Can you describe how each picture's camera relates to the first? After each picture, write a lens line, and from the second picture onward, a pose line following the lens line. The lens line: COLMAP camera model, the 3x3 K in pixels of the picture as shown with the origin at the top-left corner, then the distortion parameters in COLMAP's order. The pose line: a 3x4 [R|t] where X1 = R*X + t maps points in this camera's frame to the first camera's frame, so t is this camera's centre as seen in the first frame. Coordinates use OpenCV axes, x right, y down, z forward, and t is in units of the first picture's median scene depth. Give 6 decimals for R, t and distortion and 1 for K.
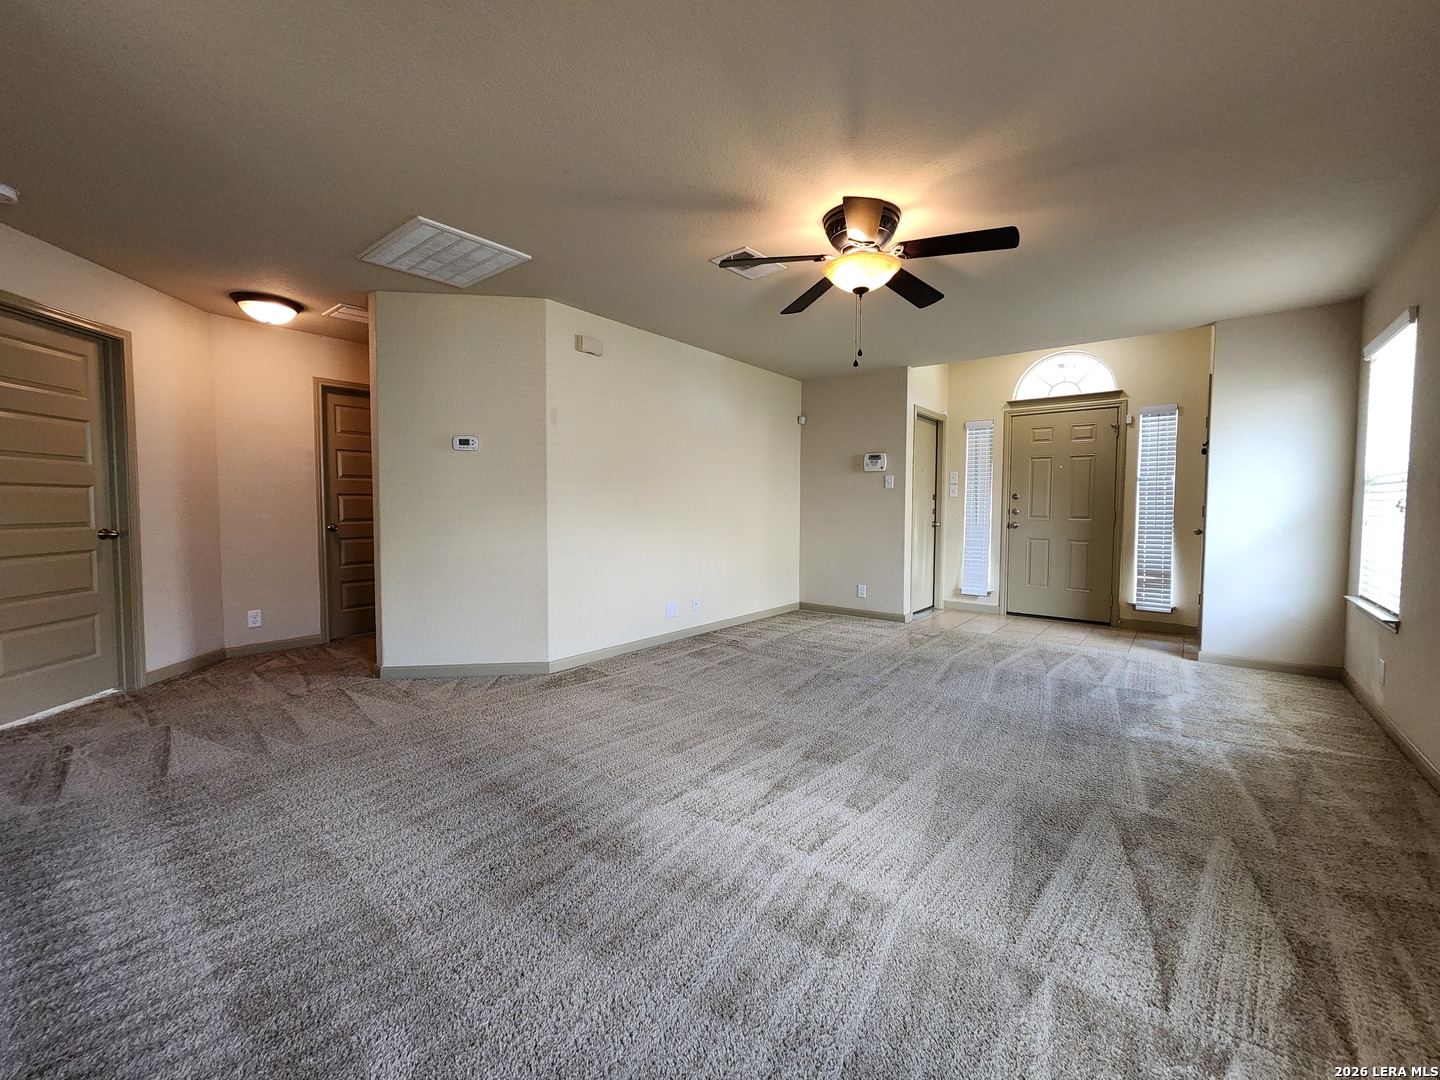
lens RADIAL K [[588.5, 0, 721.6], [0, 588.5, 537.9], [0, 0, 1]] dist [0.001859, -0.002482]
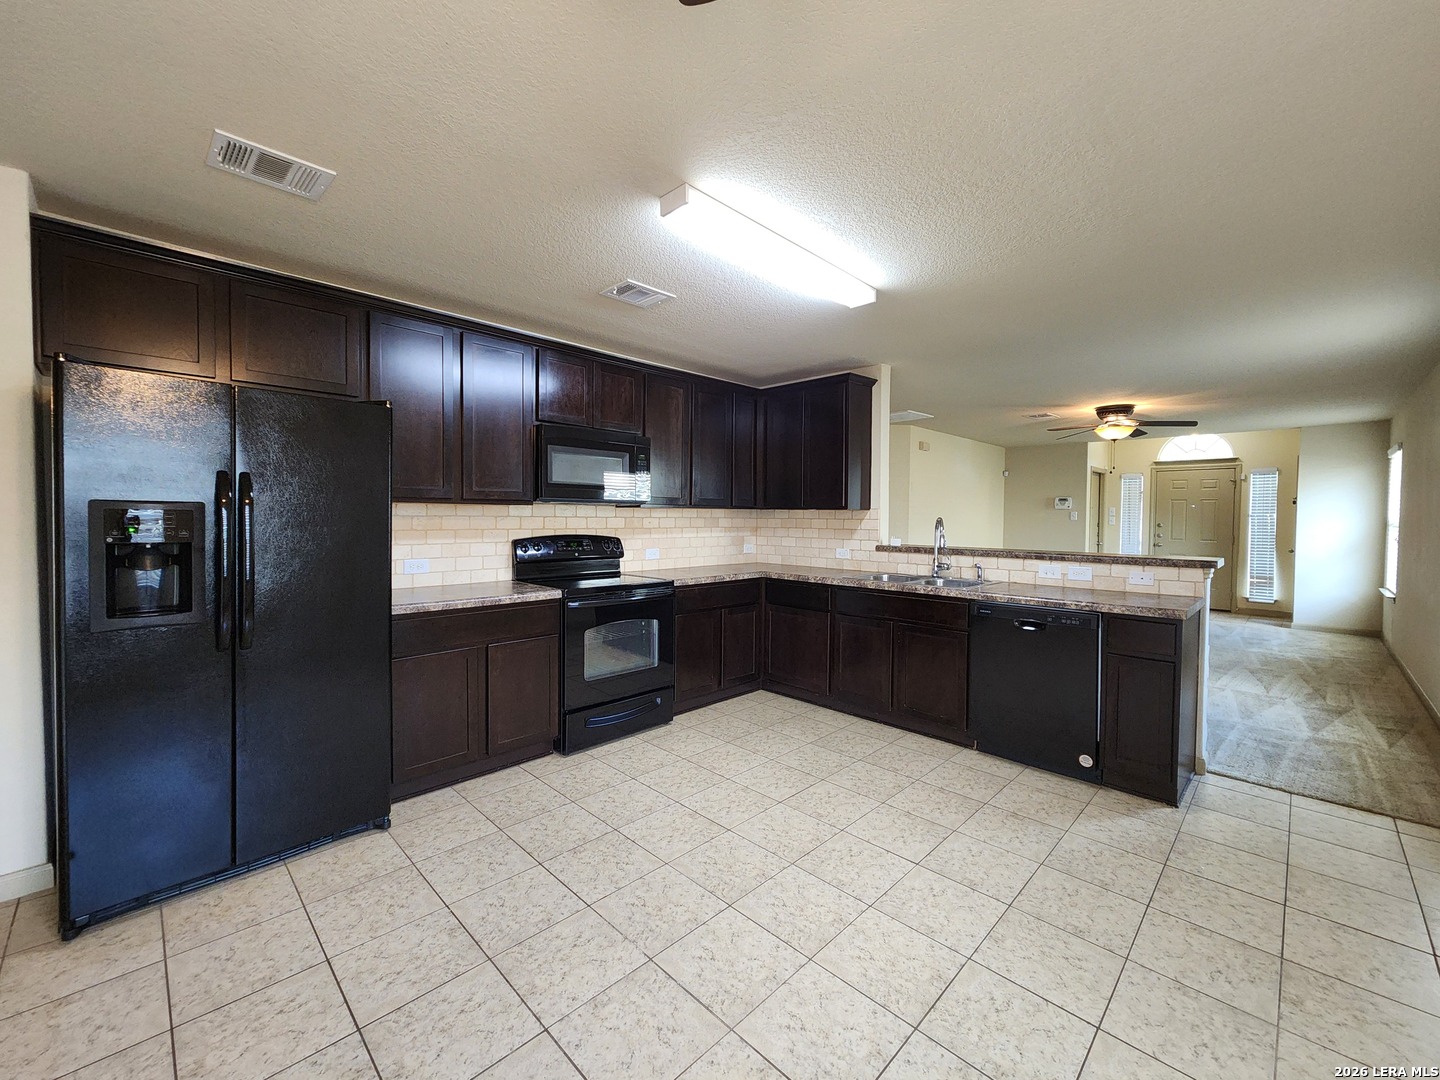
lens RADIAL K [[588.5, 0, 717.4], [0, 588.5, 534.9], [0, 0, 1]] dist [0.001859, -0.002482]
pose [[0.993684, 0.009290, -0.111829, -0.502935], [-0.011952, 0.999660, -0.023156, 0.001602], [0.111576, 0.024347, 0.993458, -0.681827]]
